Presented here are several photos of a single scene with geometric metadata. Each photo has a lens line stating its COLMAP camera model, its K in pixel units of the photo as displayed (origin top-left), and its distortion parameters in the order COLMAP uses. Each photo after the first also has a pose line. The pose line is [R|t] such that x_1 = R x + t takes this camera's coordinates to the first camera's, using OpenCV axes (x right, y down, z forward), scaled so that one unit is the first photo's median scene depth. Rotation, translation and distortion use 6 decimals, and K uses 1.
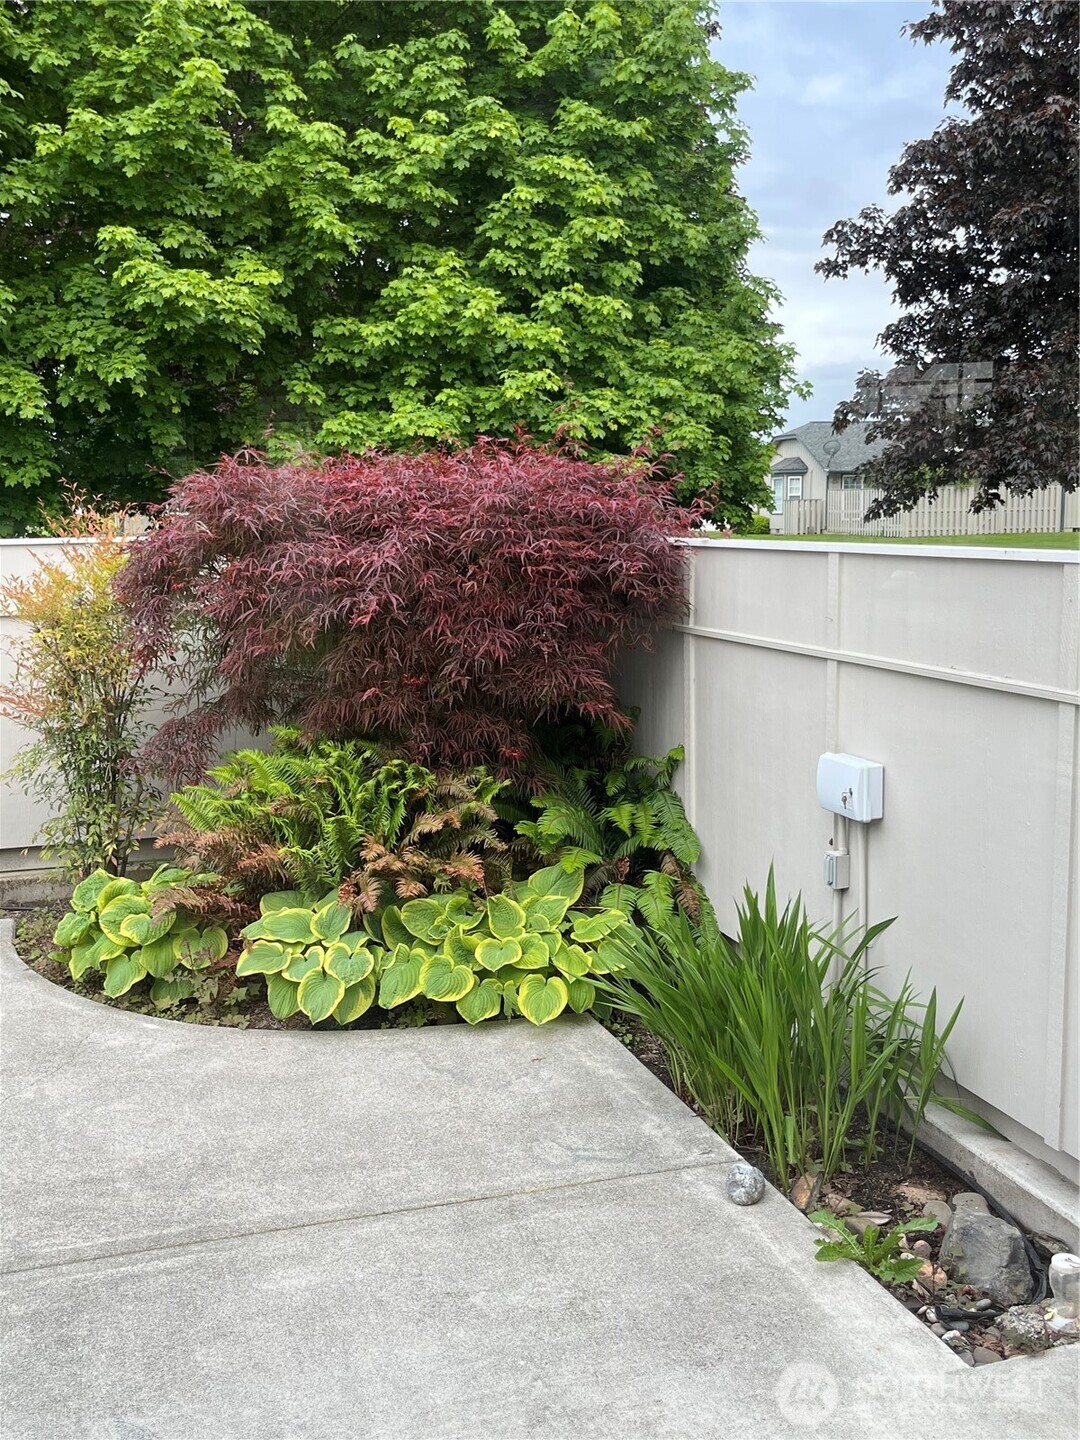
lens RADIAL K [[1435.8, 0, 540.0], [0, 1435.8, 720.0], [0, 0, 1]] dist [-0.000655, -0.000266]
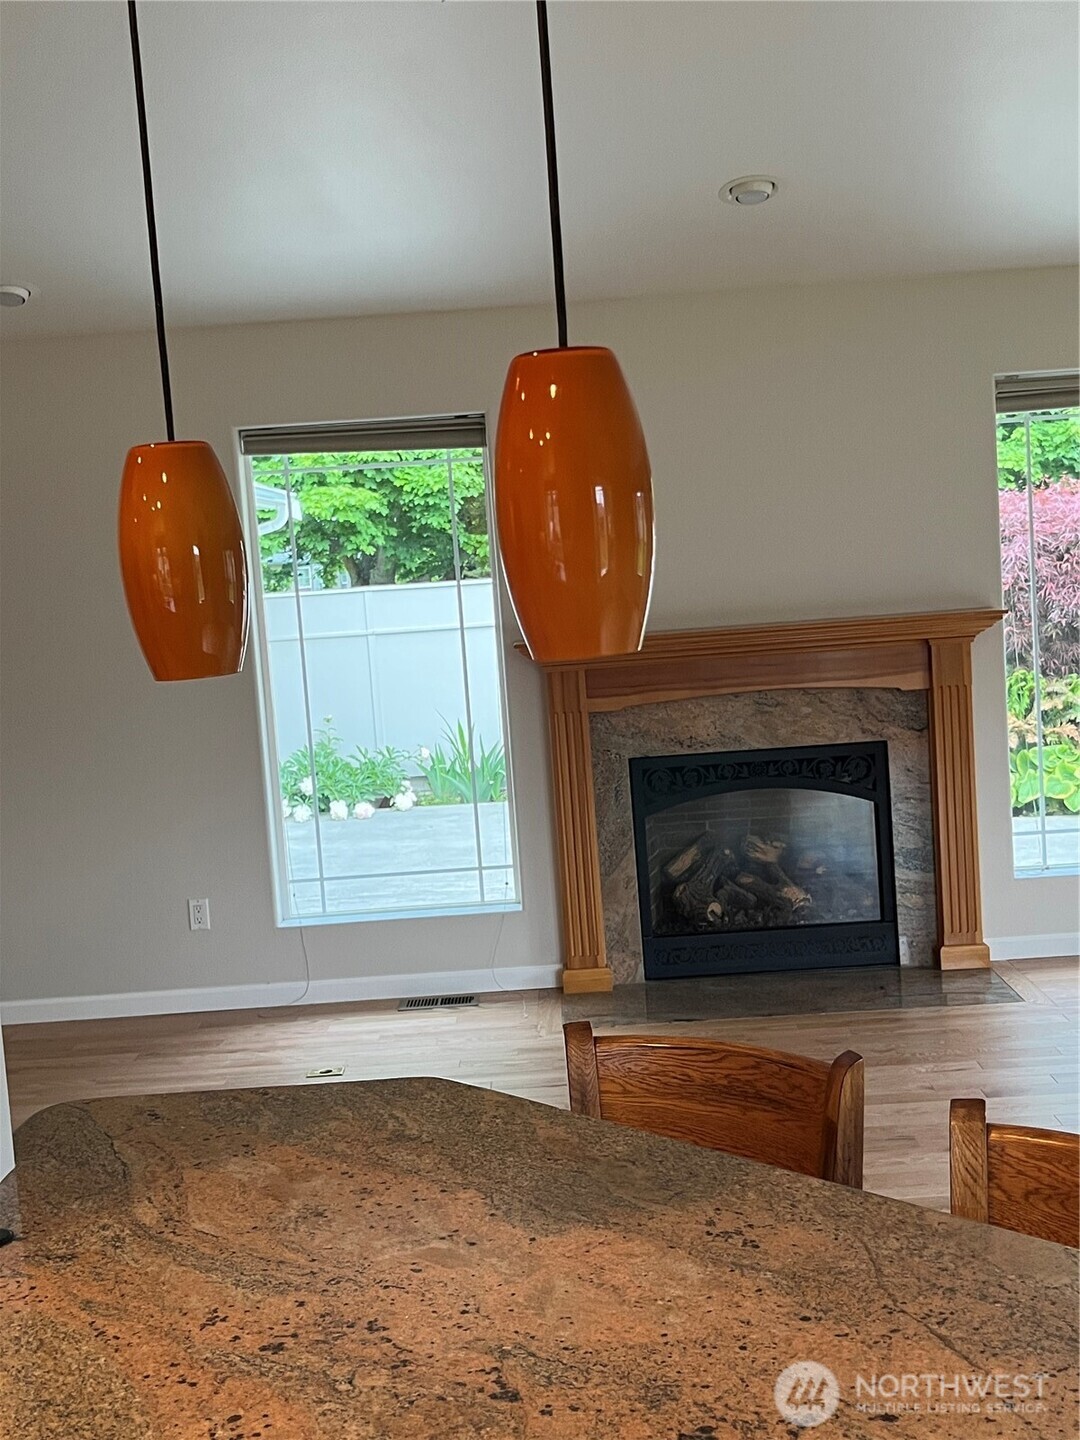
lens RADIAL K [[1636.6, 0, 542.8], [0, 1636.6, 724.7], [0, 0, 1]] dist [0.054579, 0.000308]
pose [[0.947986, -0.023431, -0.317447, -0.020265], [0.013850, 0.999379, -0.032406, 0.148303], [0.318009, 0.026323, 0.947722, -1.041816]]
